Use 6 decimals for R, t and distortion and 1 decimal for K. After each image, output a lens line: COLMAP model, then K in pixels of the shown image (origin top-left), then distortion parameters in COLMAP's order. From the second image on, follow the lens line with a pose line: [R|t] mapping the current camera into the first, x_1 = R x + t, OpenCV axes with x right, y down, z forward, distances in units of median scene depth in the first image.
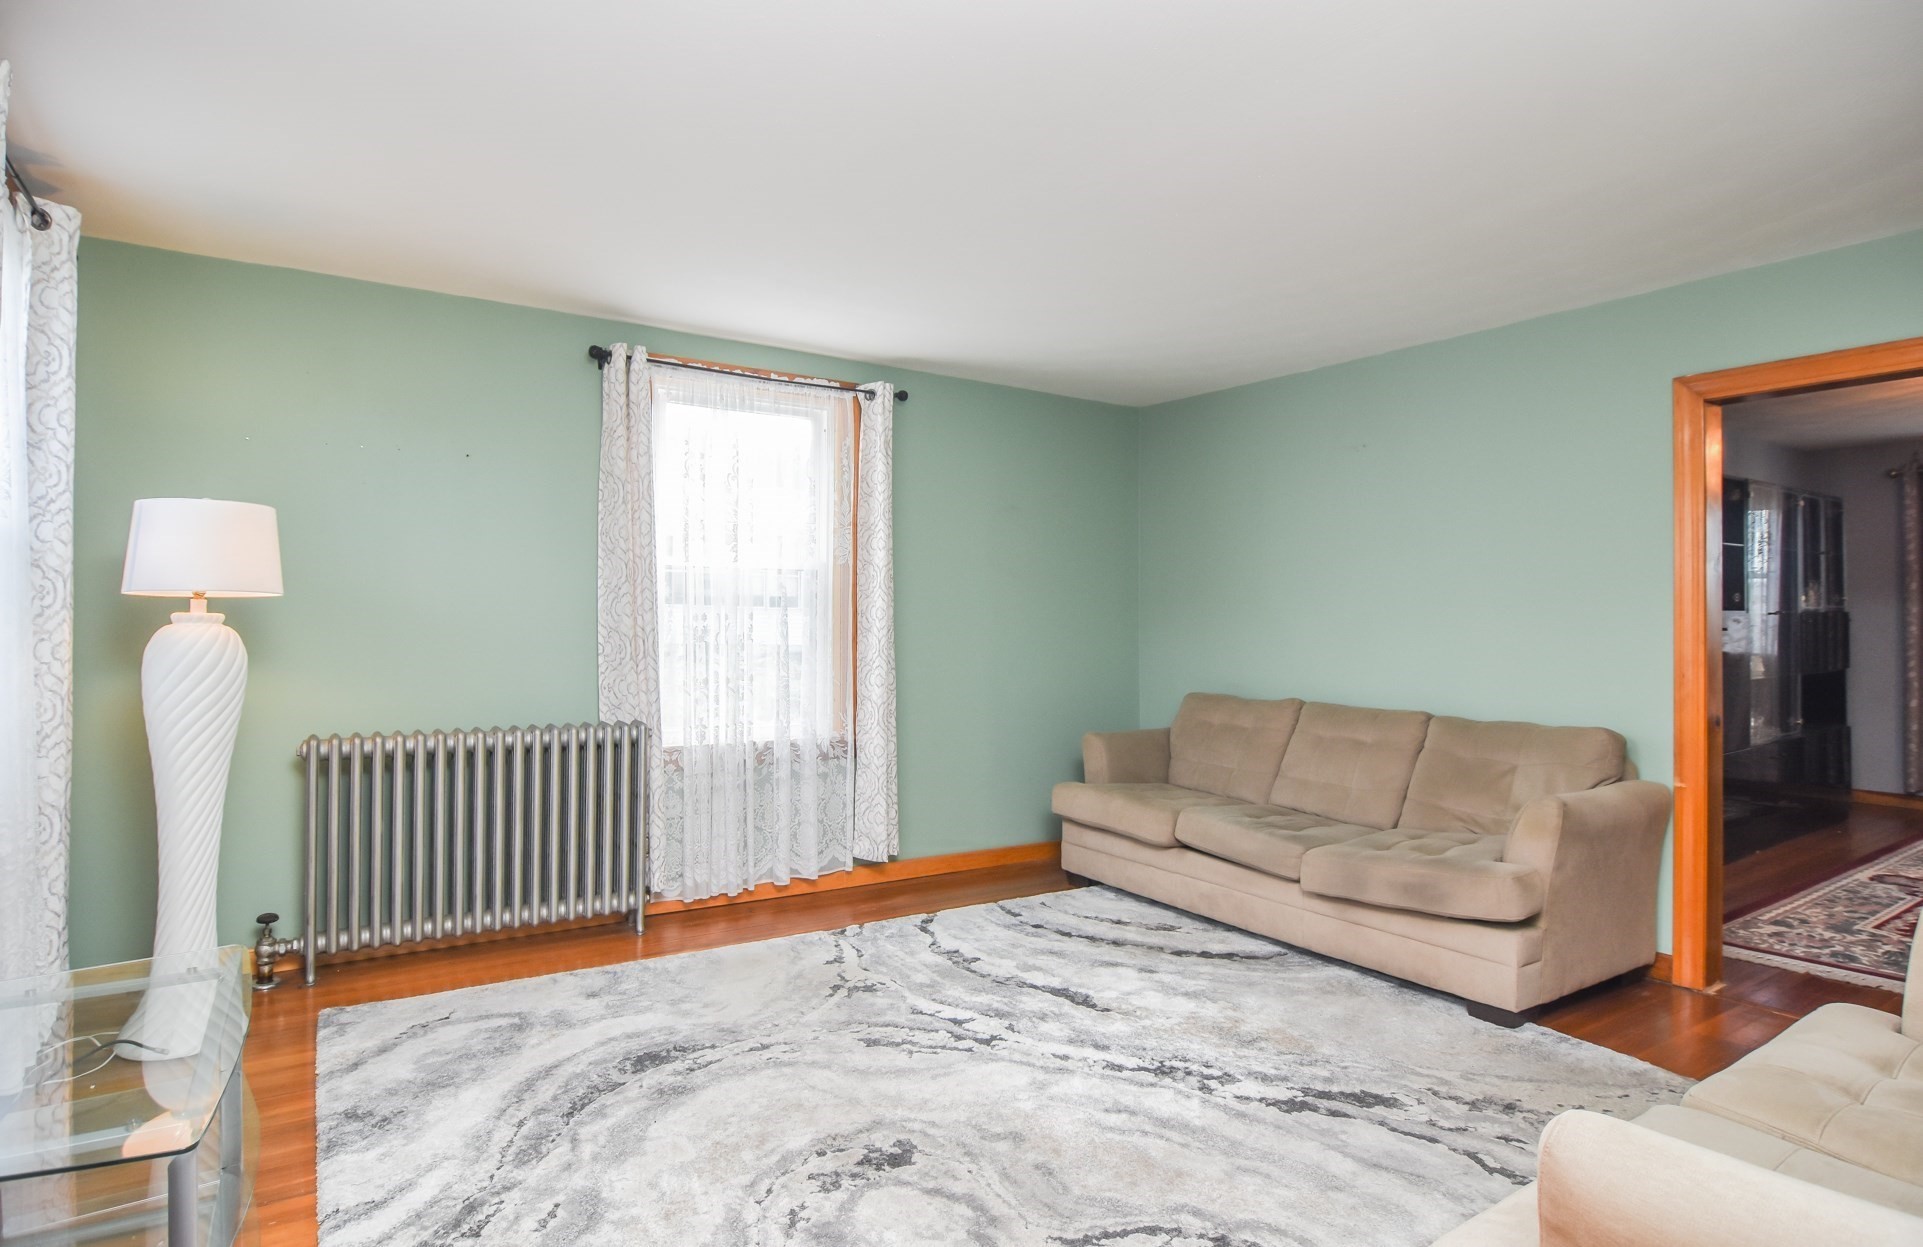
lens RADIAL K [[1009.8, 0, 965.7], [0, 1009.8, 621.0], [0, 0, 1]] dist [-0.012628, -0.000257]
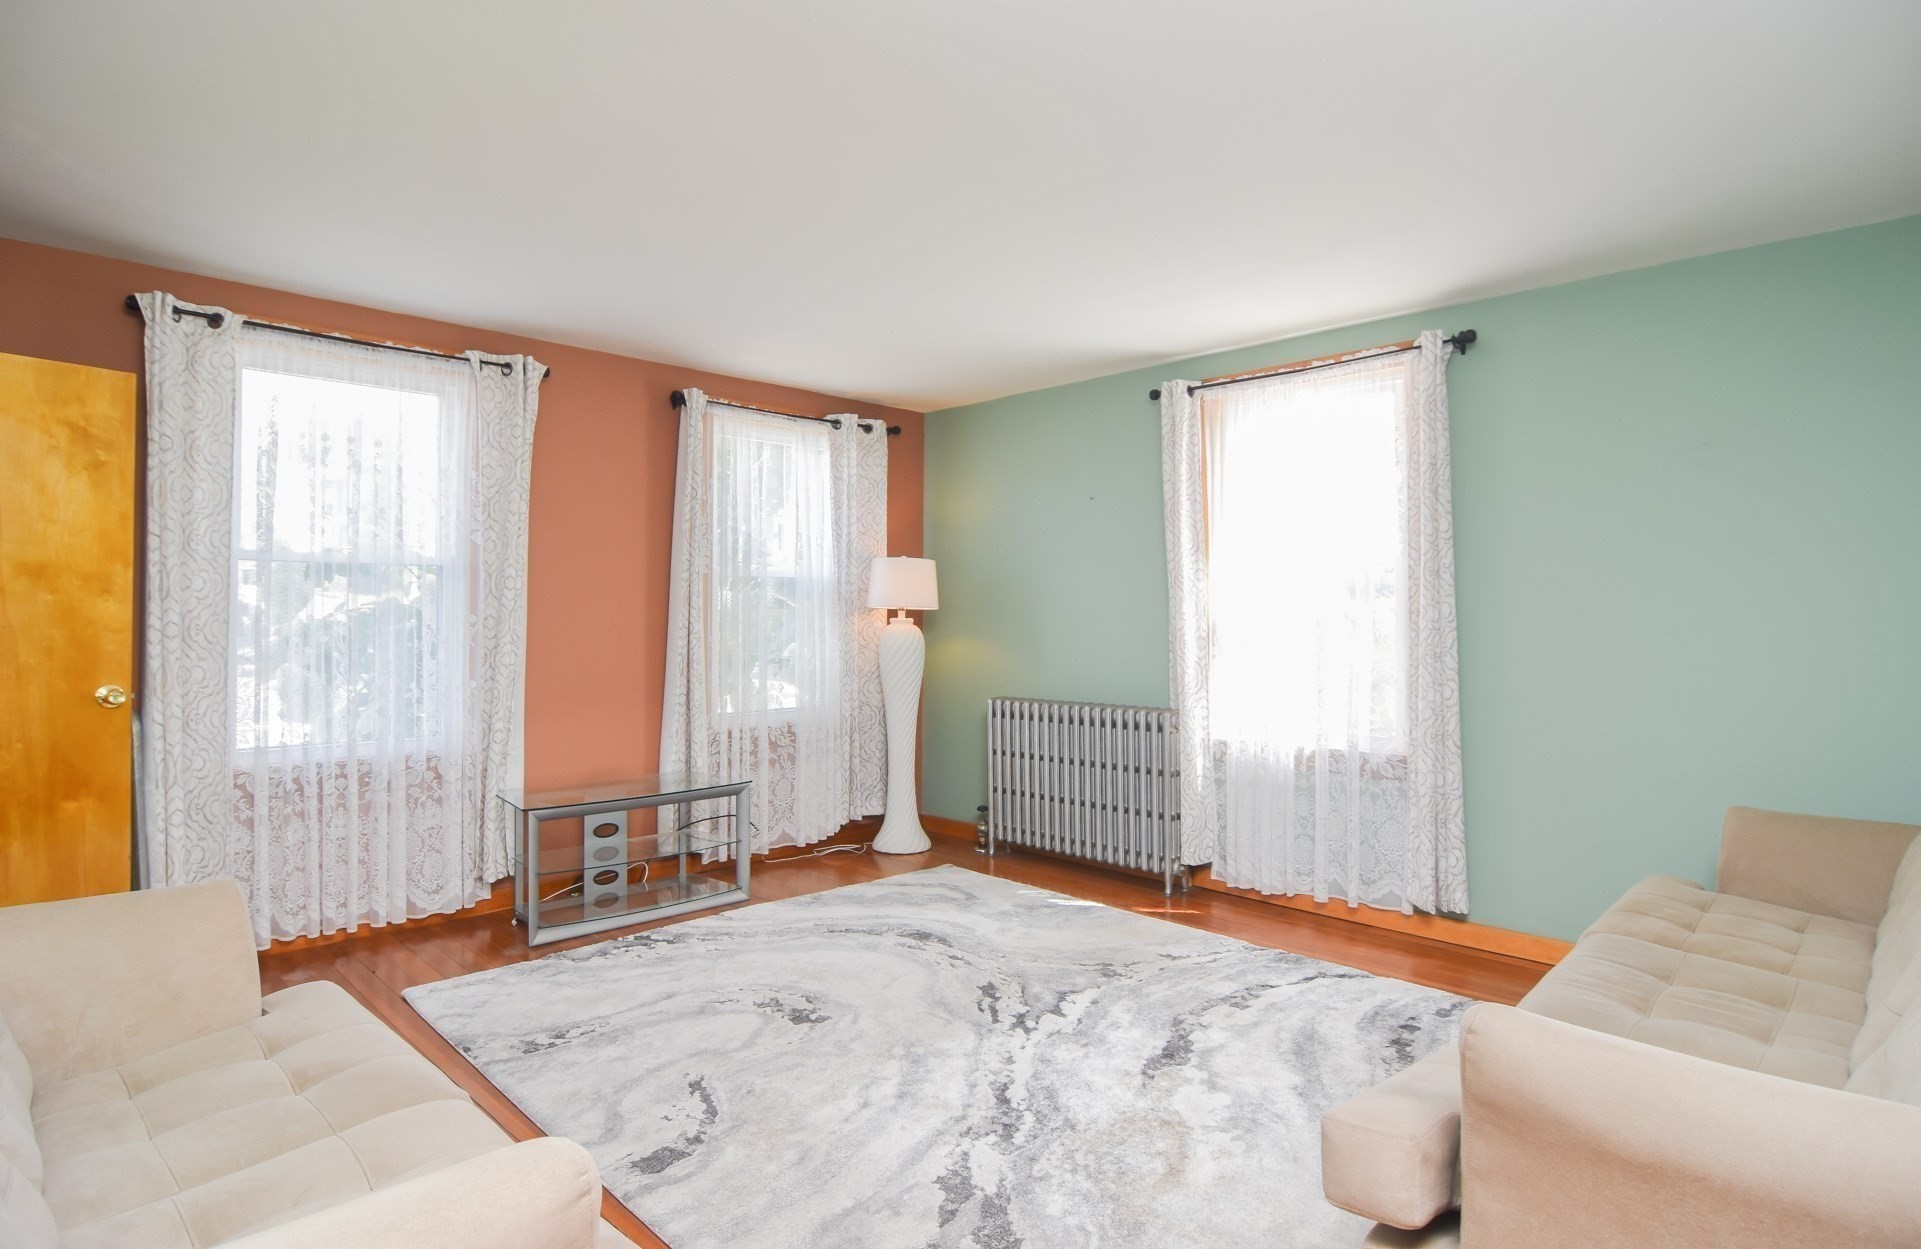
lens RADIAL K [[1008.8, 0, 962.3], [0, 1008.8, 619.2], [0, 0, 1]] dist [-0.012628, -0.000257]
pose [[0.215475, -0.011786, -0.976438, 0.939428], [-0.001119, 0.999924, -0.012317, 0.014521], [0.976509, 0.003747, 0.215445, 0.669175]]
